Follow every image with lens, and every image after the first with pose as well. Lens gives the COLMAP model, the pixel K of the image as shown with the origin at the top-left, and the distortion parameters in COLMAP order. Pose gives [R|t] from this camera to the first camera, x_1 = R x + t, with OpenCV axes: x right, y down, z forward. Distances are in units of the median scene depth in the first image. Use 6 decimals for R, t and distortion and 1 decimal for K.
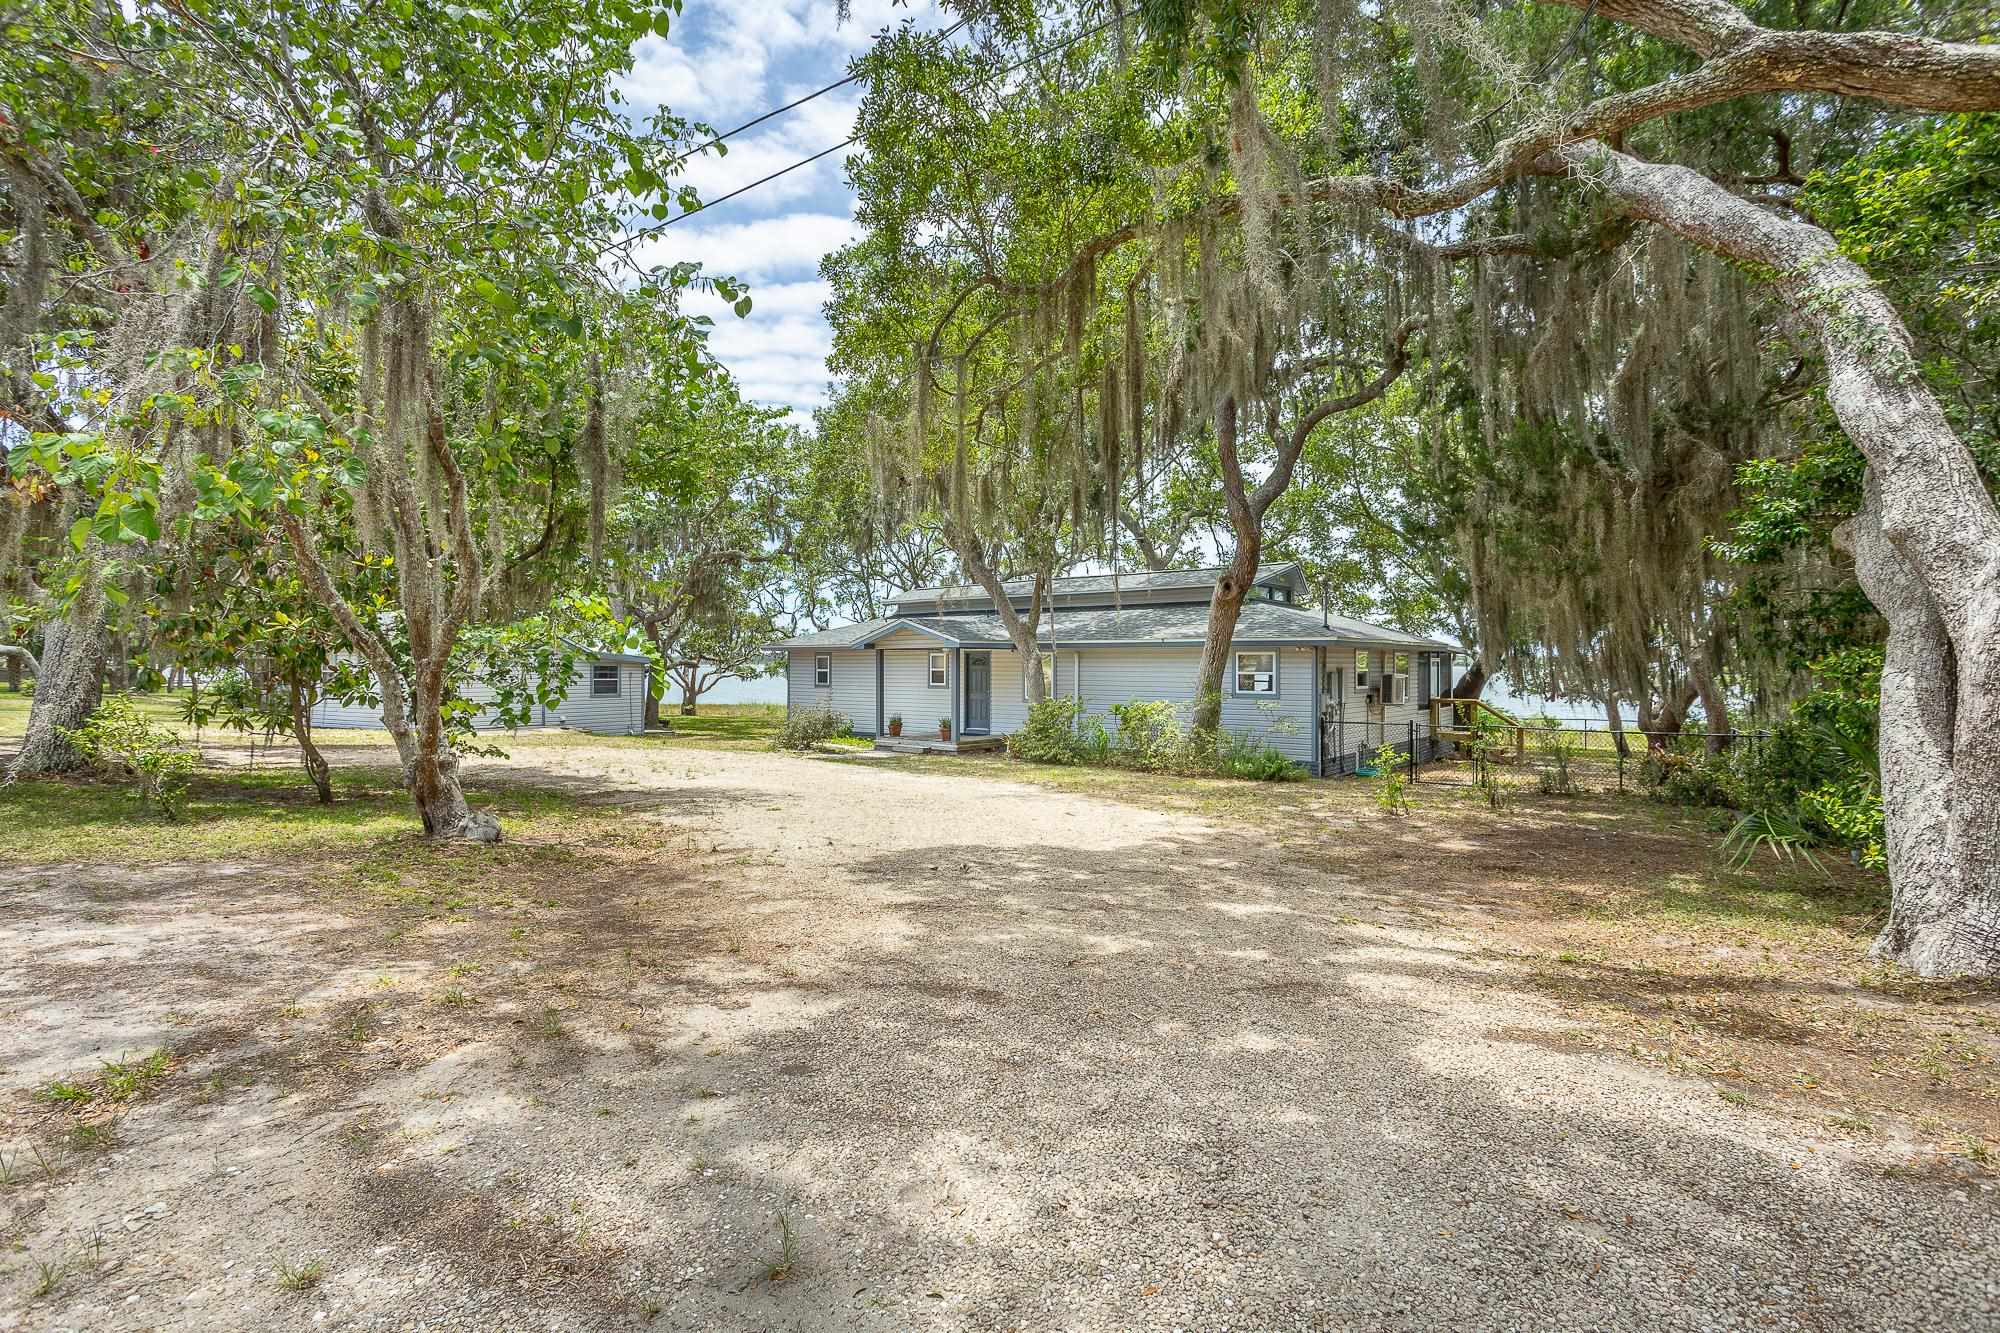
lens RADIAL K [[962.7, 0, 1003.3], [0, 962.7, 665.9], [0, 0, 1]] dist [0.005818, -0.000134]
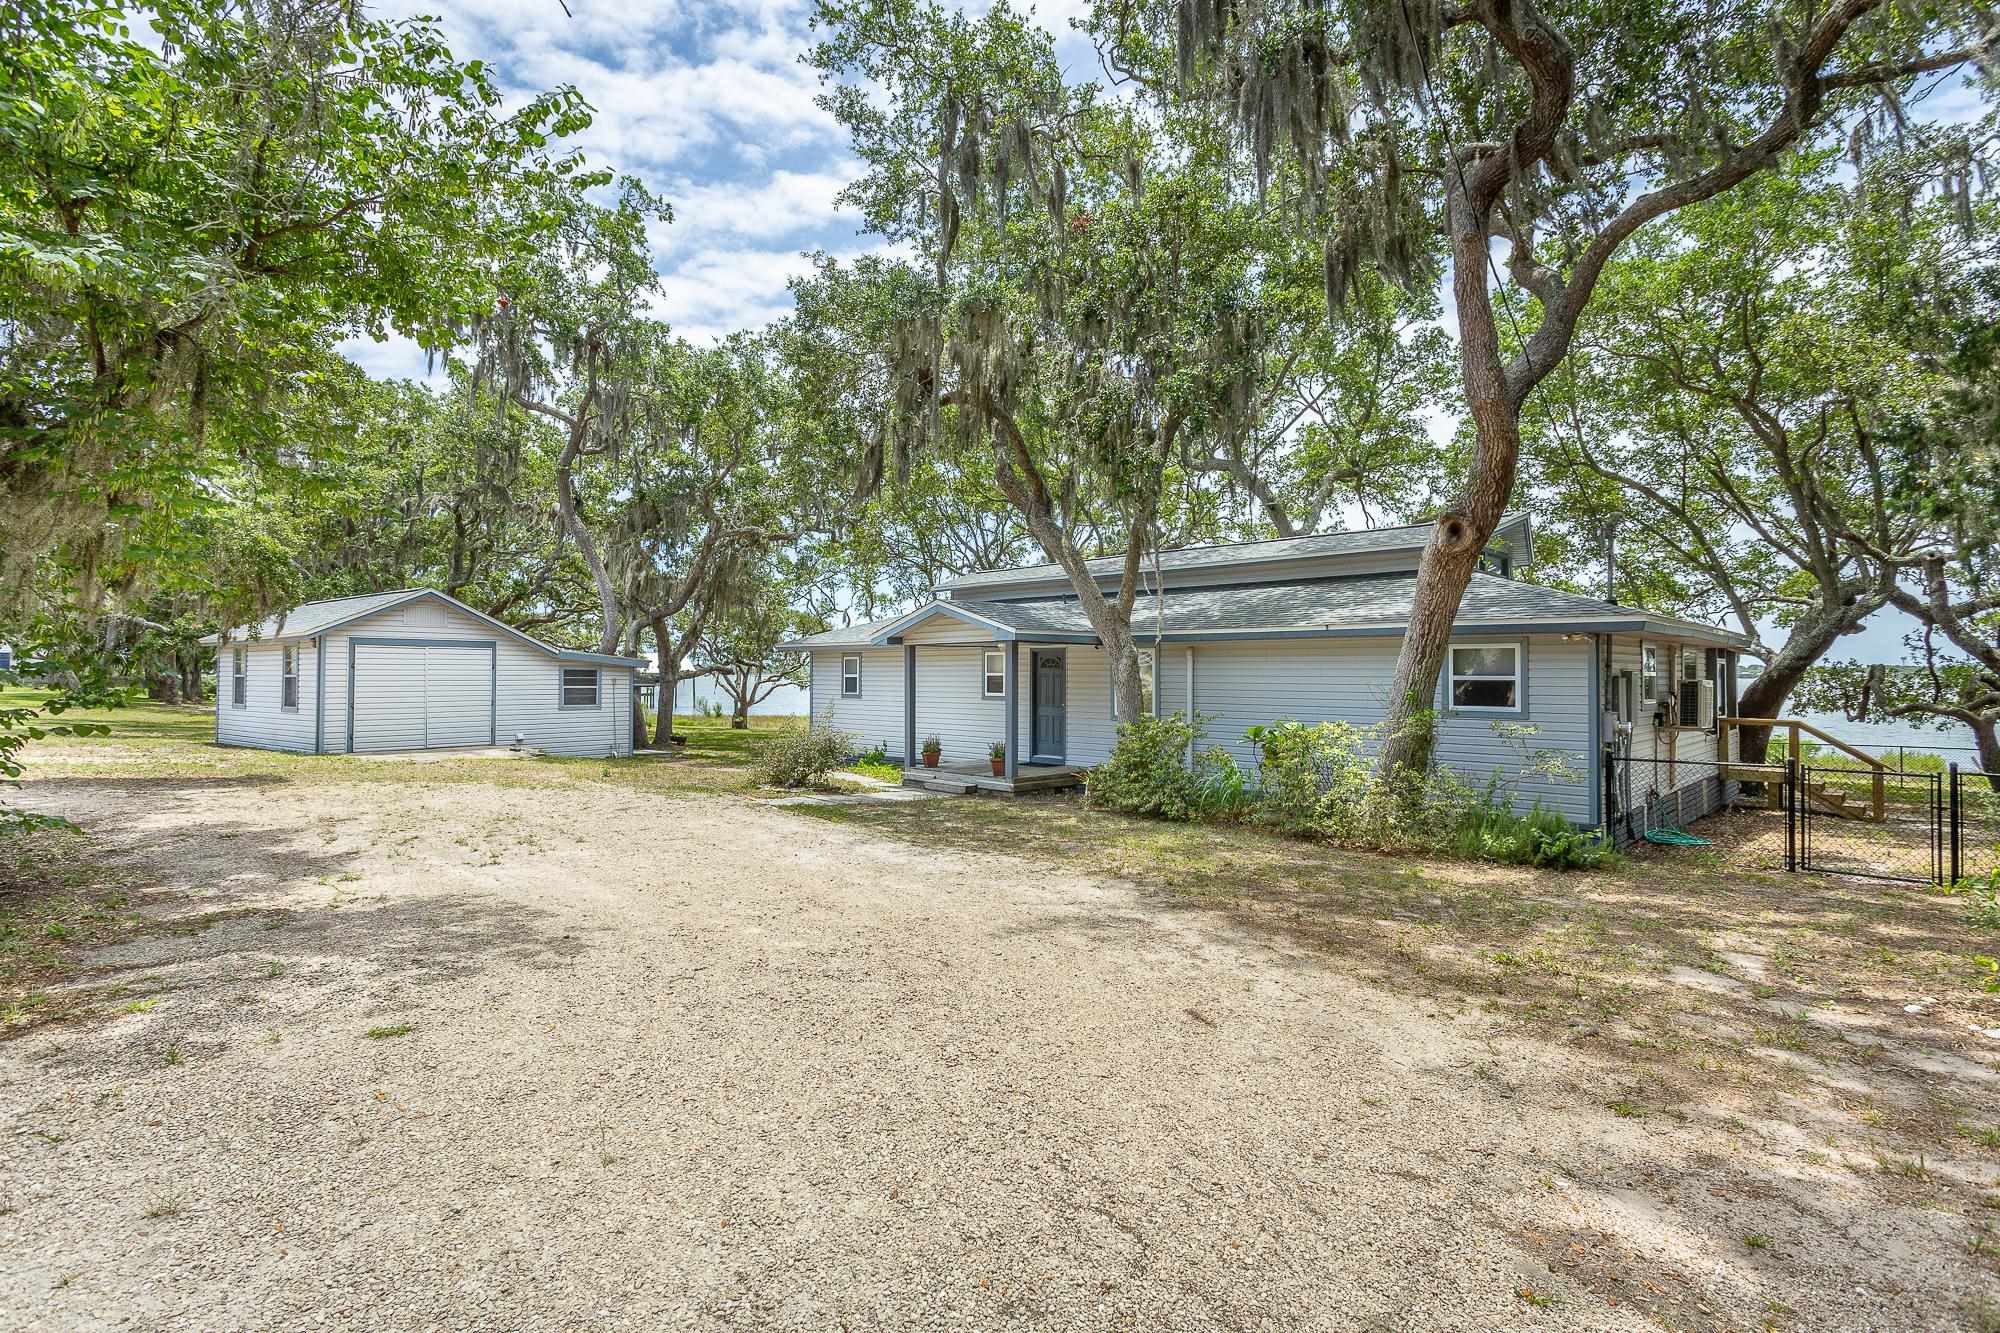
lens RADIAL K [[962.7, 0, 985.9], [0, 962.7, 677.1], [0, 0, 1]] dist [0.005818, -0.000134]
pose [[0.992763, 0.001631, -0.120083, 0.013964], [-0.001607, 0.999999, 0.000296, 0.006203], [0.120083, -0.000101, 0.992764, 0.296079]]
